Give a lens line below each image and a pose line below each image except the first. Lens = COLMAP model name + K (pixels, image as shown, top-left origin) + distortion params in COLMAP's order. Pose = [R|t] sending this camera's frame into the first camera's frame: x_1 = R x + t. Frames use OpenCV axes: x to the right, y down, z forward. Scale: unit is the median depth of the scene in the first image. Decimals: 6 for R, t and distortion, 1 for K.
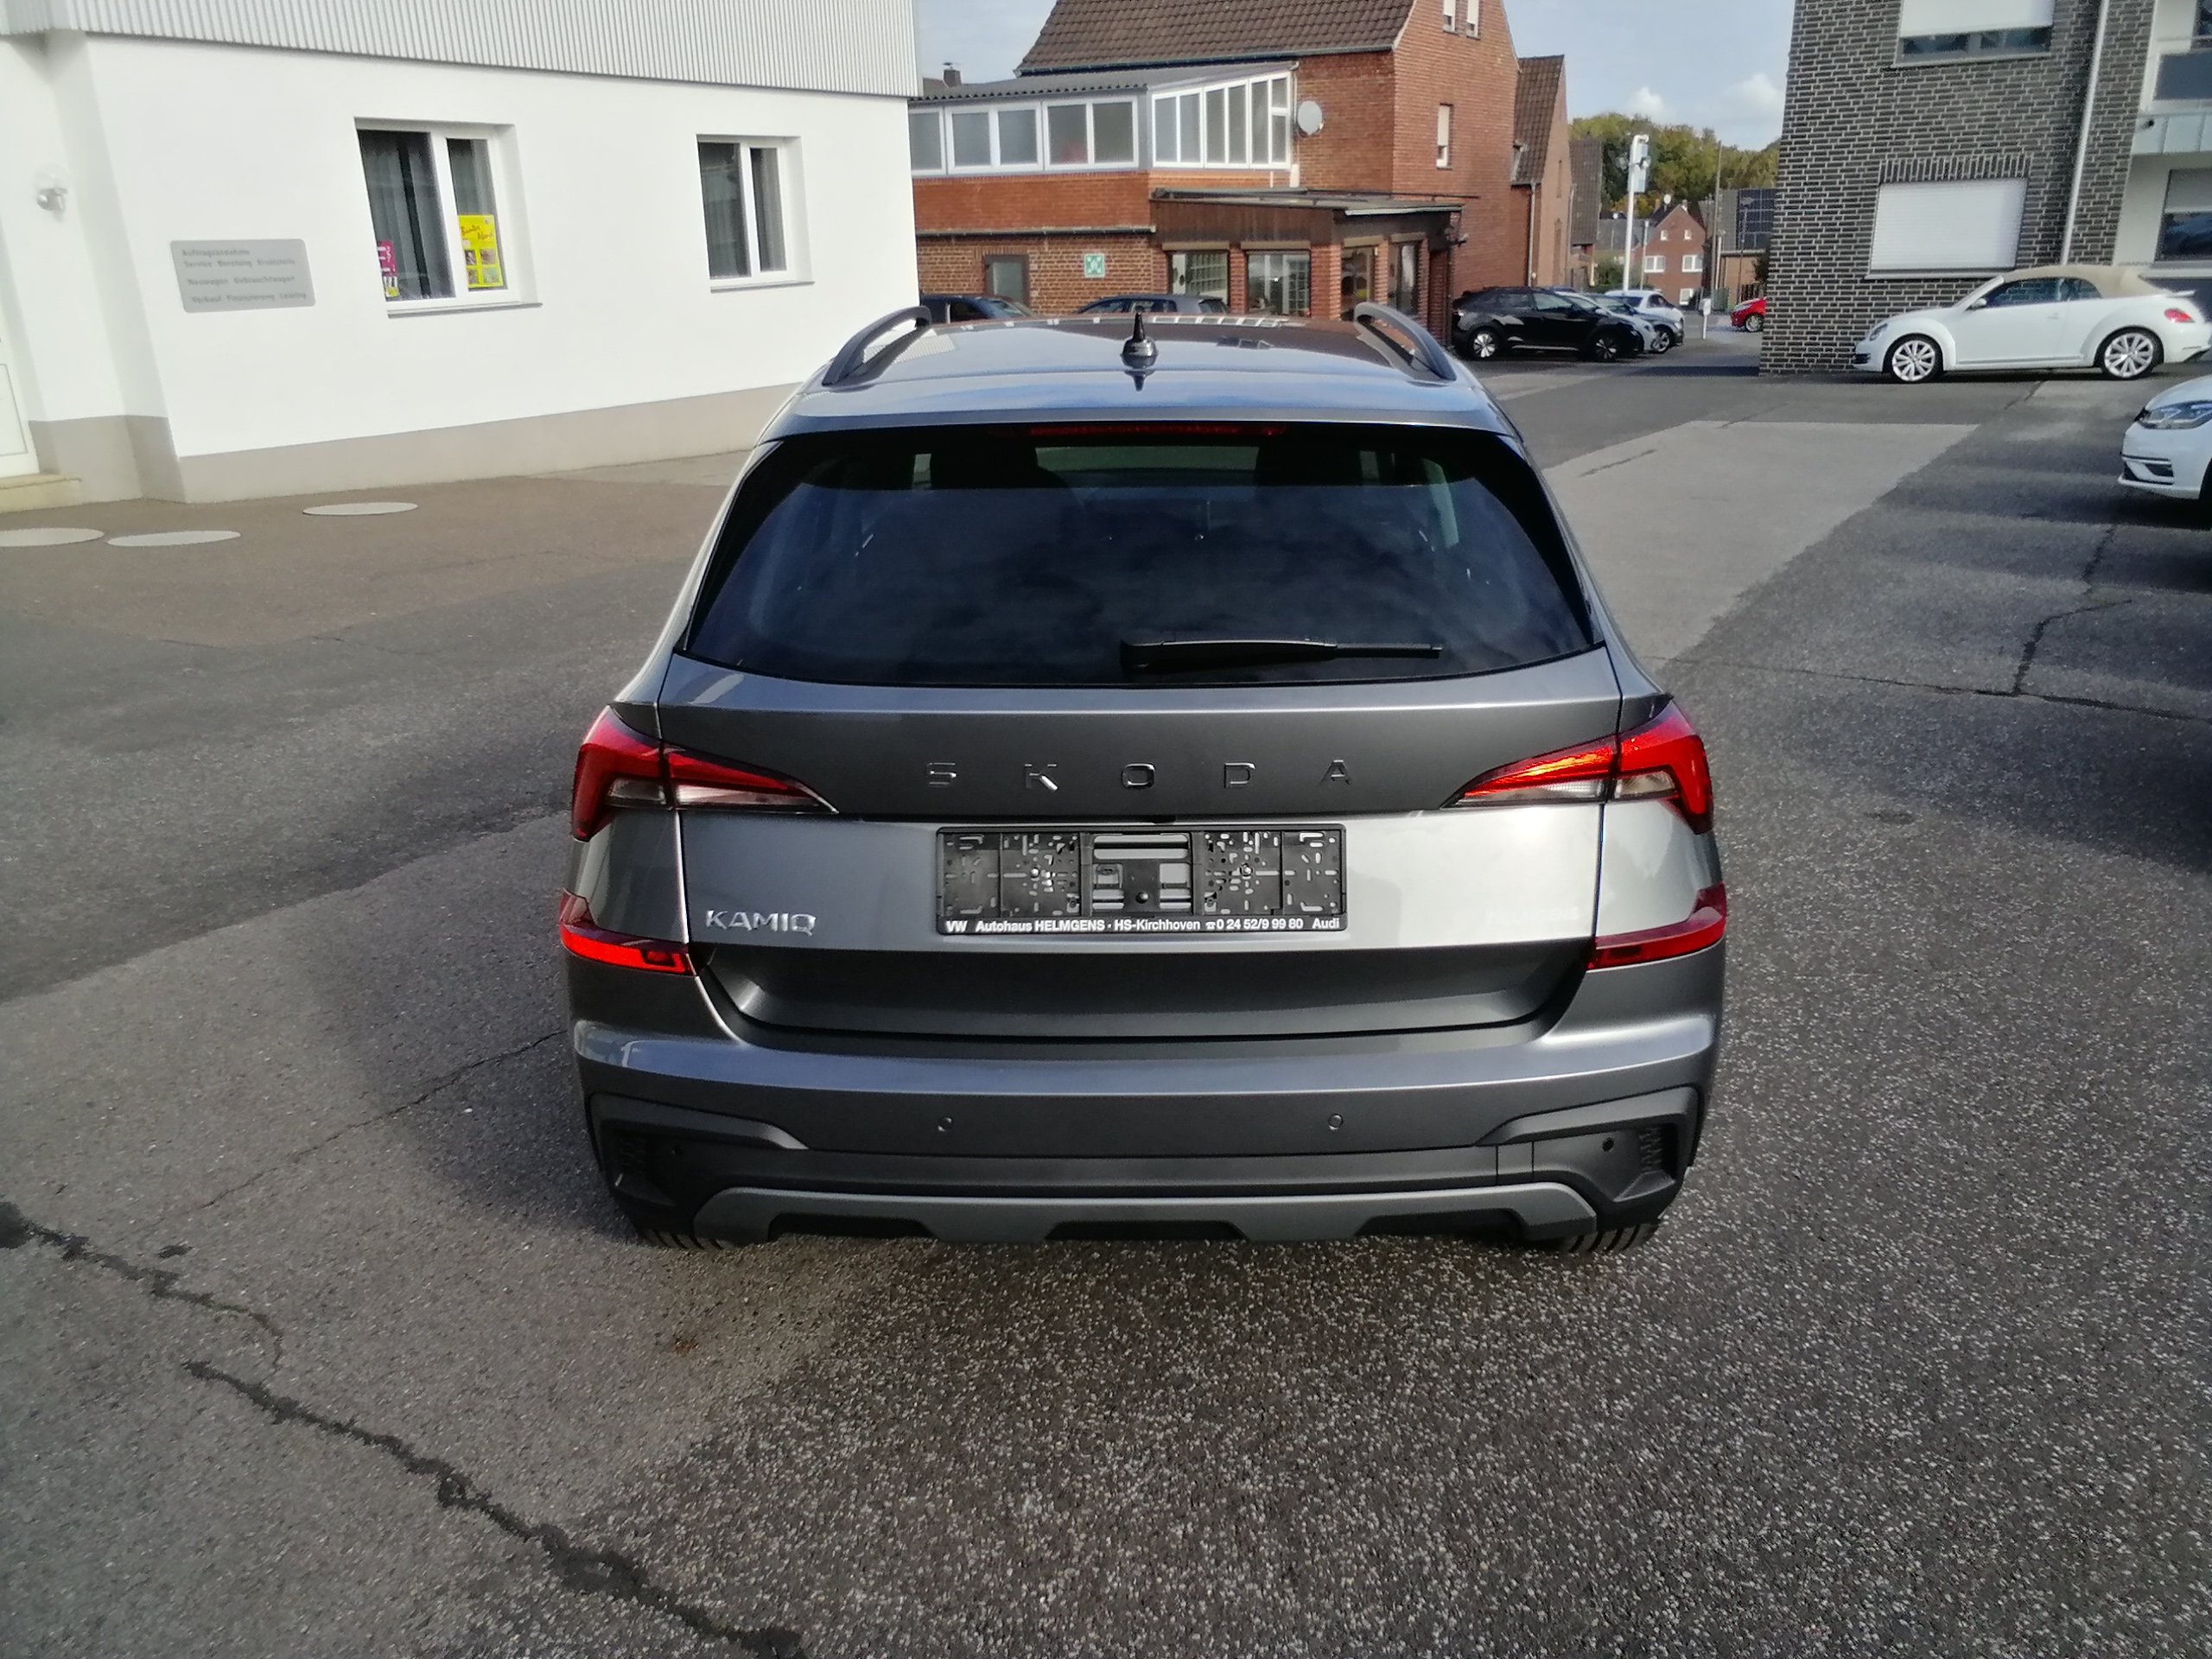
lens RADIAL K [[1742.5, 0, 1134.1], [0, 1742.5, 783.8], [0, 0, 1]] dist [-0.004509, 0.063703]
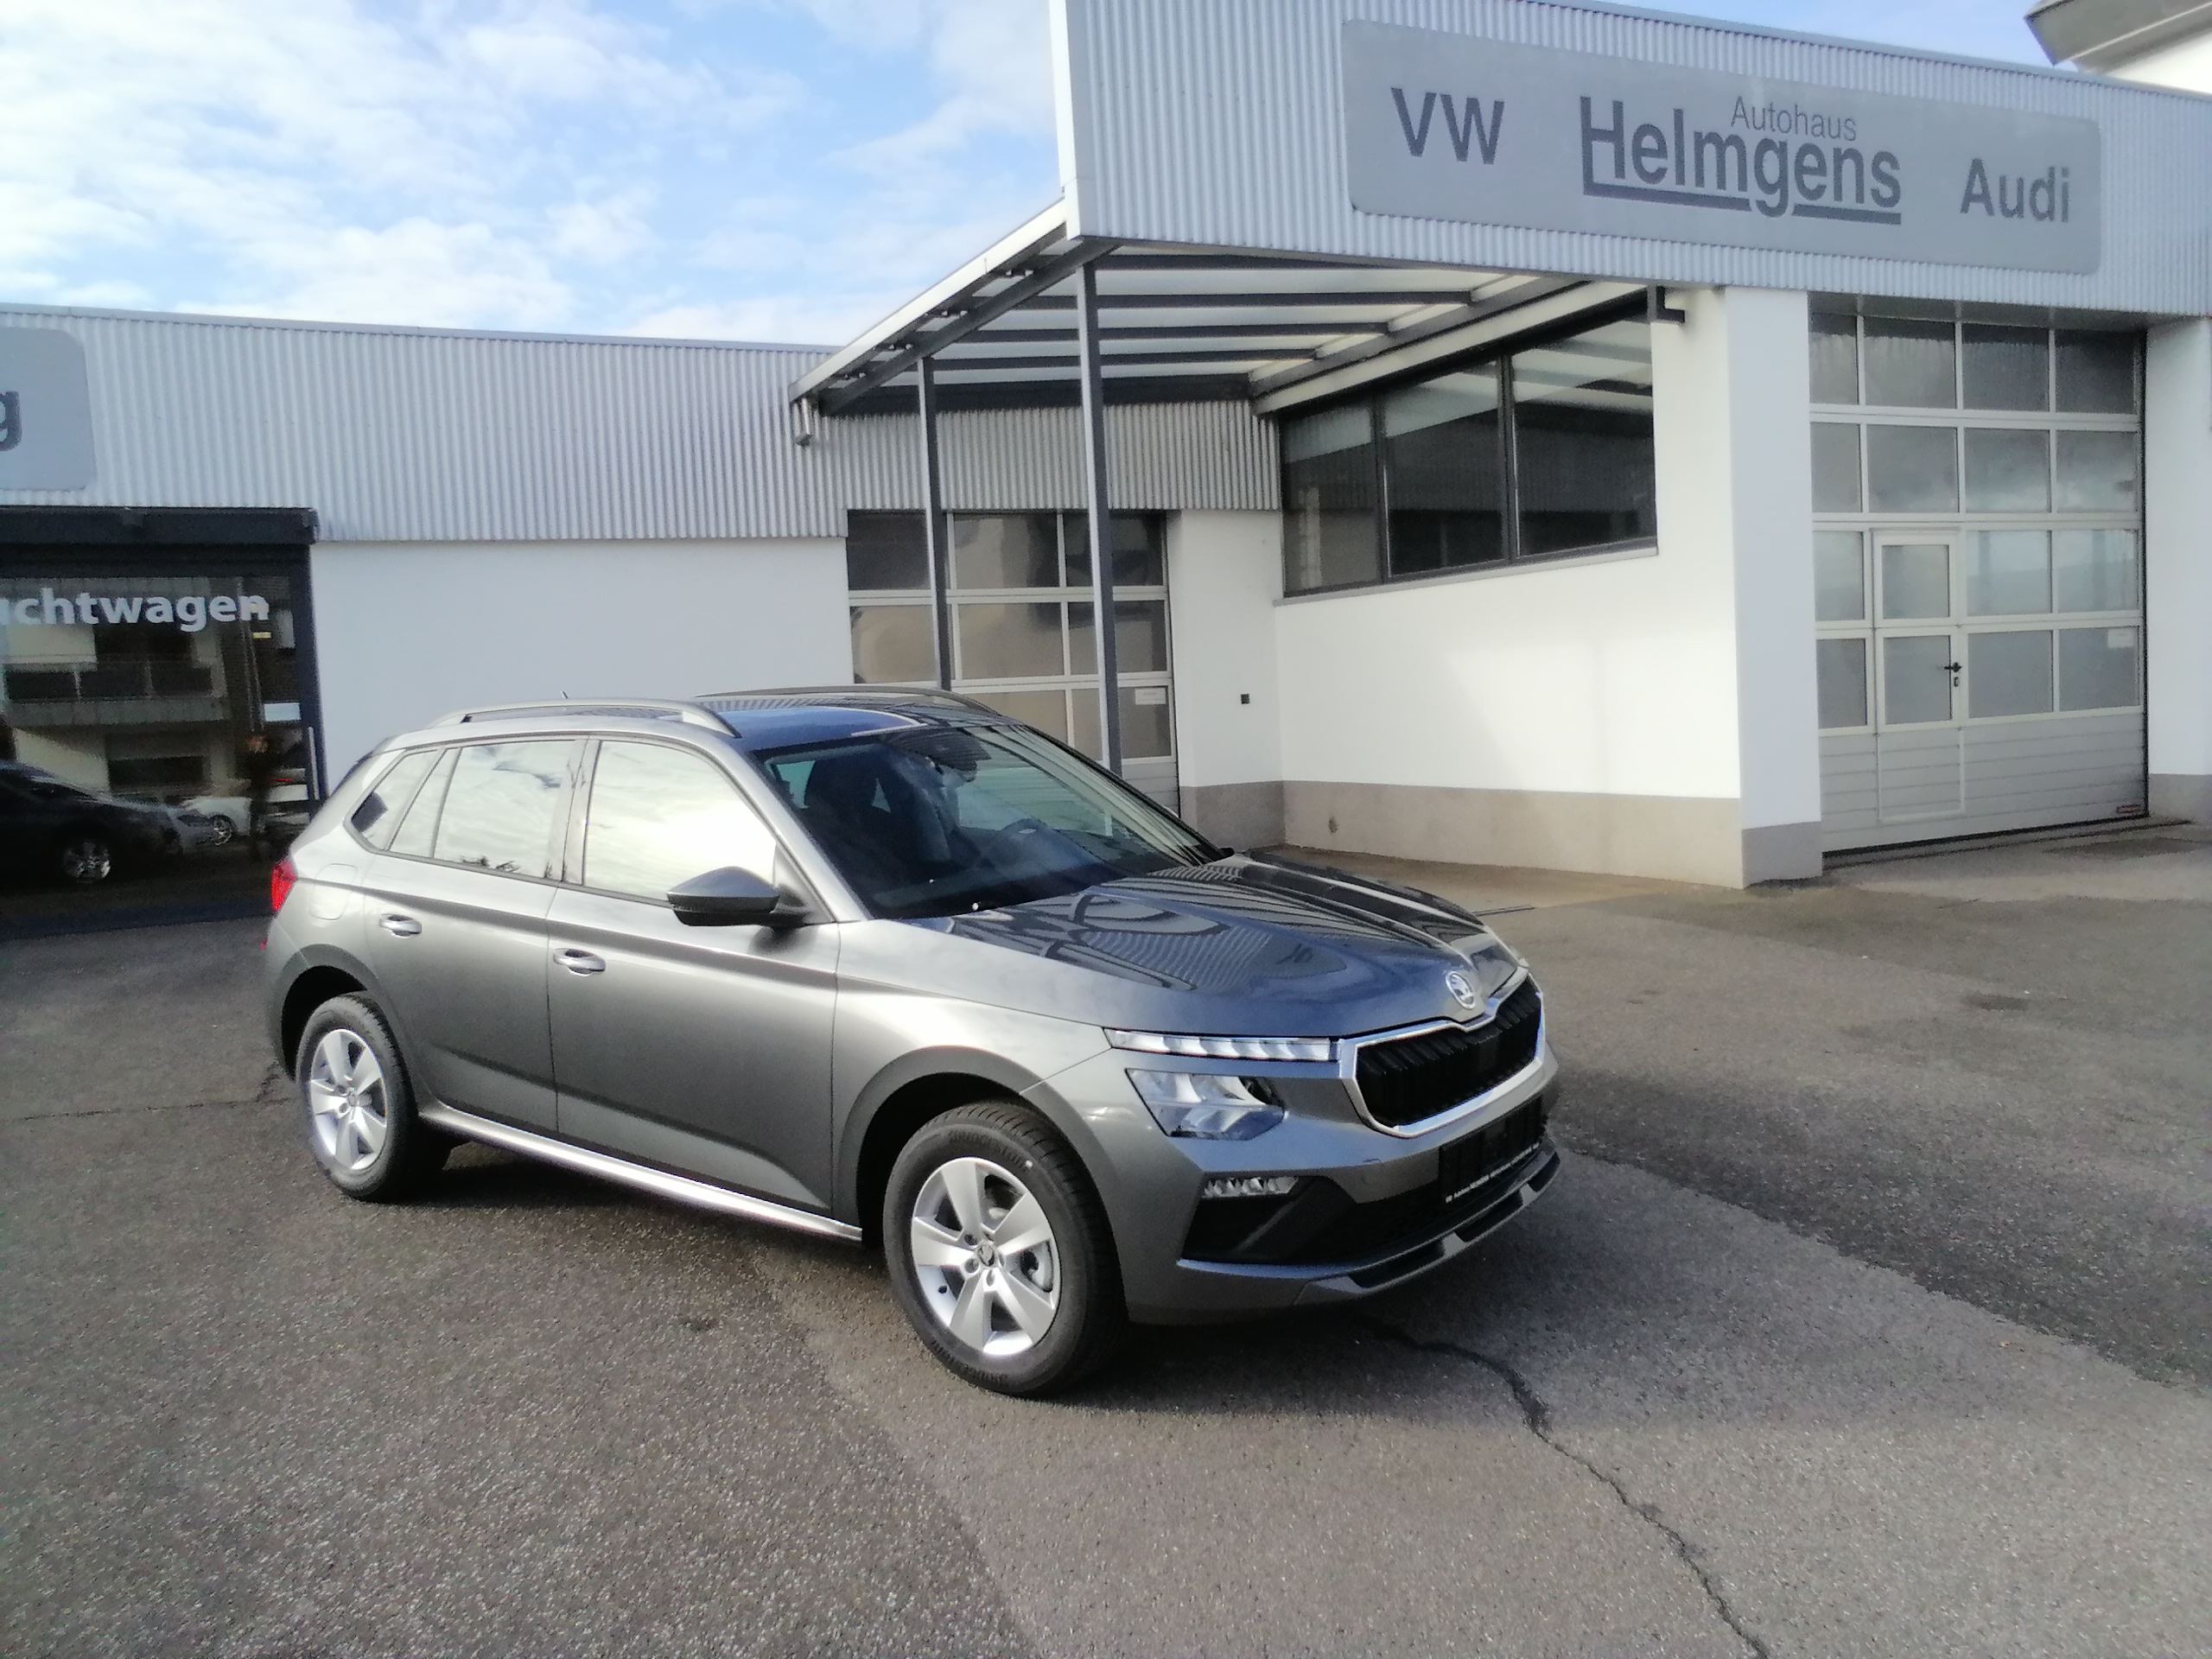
lens RADIAL K [[1728.5, 0, 1127.2], [0, 1728.5, 801.9], [0, 0, 1]] dist [-0.050038, 0.151146]
pose [[-0.583413, 0.102812, -0.805642, 0.236379], [-0.195071, 0.945180, 0.261881, -0.148471], [0.788402, 0.309942, -0.531375, 0.484106]]
